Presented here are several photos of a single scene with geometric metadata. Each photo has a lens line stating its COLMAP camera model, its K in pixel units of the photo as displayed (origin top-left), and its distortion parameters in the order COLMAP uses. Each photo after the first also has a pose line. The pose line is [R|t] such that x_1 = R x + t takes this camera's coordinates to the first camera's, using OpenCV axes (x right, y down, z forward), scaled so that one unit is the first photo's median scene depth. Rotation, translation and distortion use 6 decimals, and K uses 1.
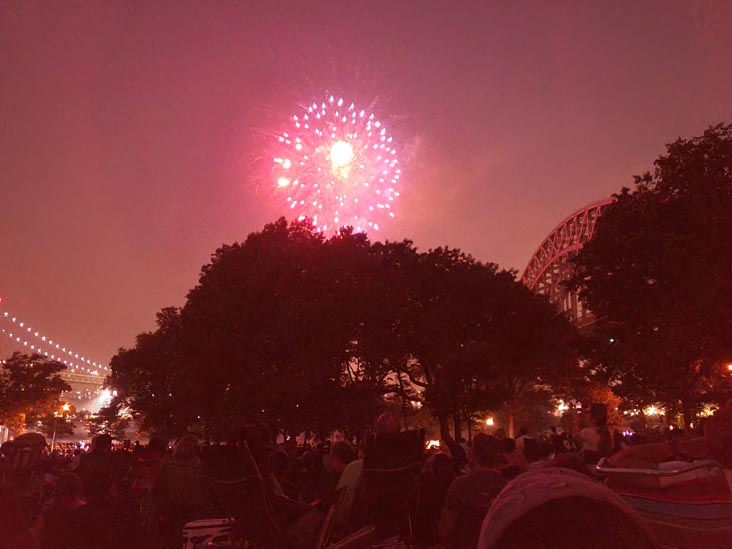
lens RADIAL K [[545.7, 0, 362.9], [0, 545.7, 276.8], [0, 0, 1]] dist [0.002374, 0.001981]
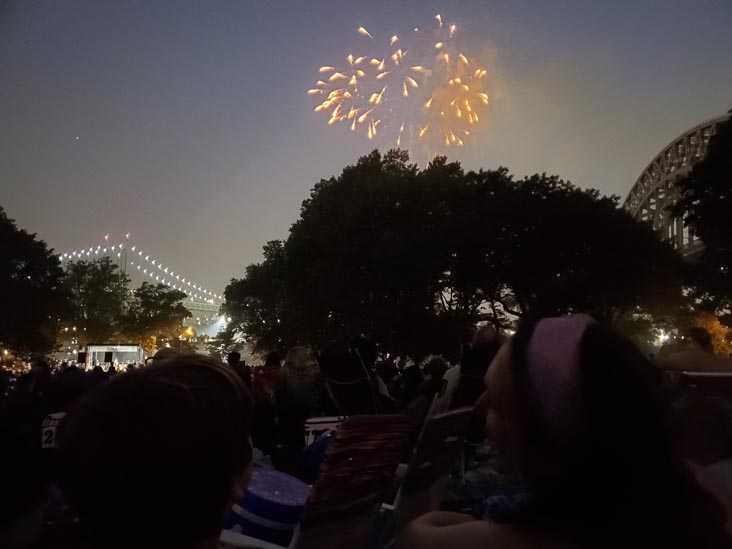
lens RADIAL K [[596.8, 0, 367.7], [0, 596.8, 288.8], [0, 0, 1]] dist [0.125895, -0.370498]
pose [[0.990623, -0.004356, -0.136556, -0.011357], [0.023116, 0.990425, 0.136100, -0.005430], [0.134656, -0.137980, 0.981239, -0.122126]]
